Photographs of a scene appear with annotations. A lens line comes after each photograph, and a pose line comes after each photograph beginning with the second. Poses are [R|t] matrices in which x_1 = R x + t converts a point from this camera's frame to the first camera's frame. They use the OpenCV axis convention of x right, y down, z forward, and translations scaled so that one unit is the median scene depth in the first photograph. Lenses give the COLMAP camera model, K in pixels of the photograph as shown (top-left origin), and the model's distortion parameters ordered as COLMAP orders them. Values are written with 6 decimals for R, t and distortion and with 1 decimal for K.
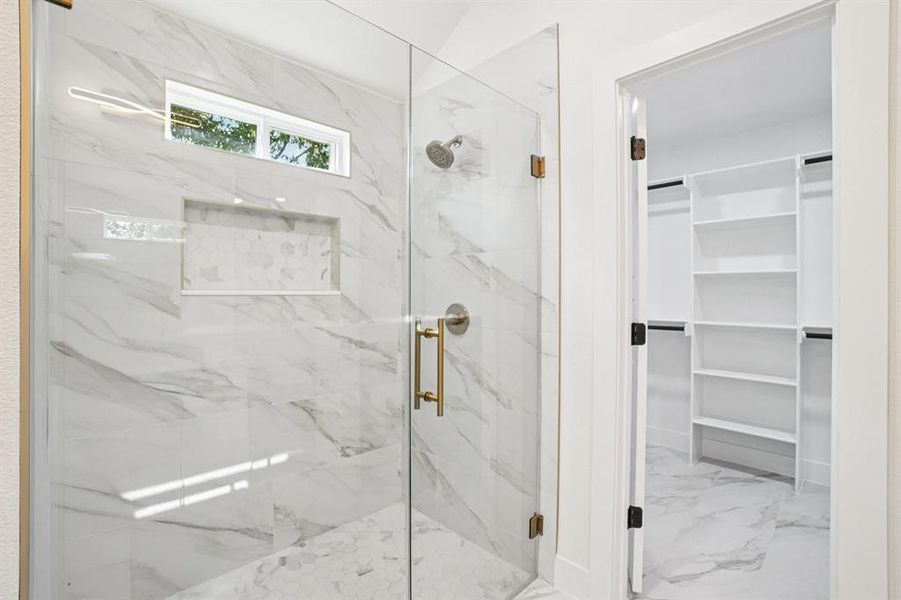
lens RADIAL K [[429.4, 0, 438.4], [0, 429.4, 290.0], [0, 0, 1]] dist [-0.055067, 0.020840]
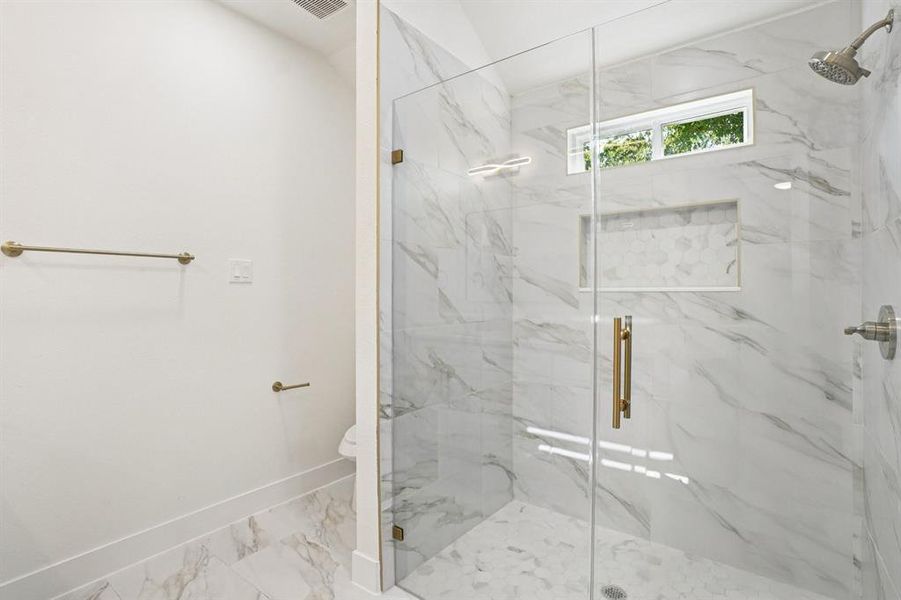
lens RADIAL K [[415.9, 0, 447.1], [0, 415.9, 292.1], [0, 0, 1]] dist [-0.062666, 0.023437]
pose [[0.155352, 0.004486, -0.987849, 0.469765], [0.013687, 0.999884, 0.006693, -0.000424], [0.987764, -0.014561, 0.155272, 0.327902]]
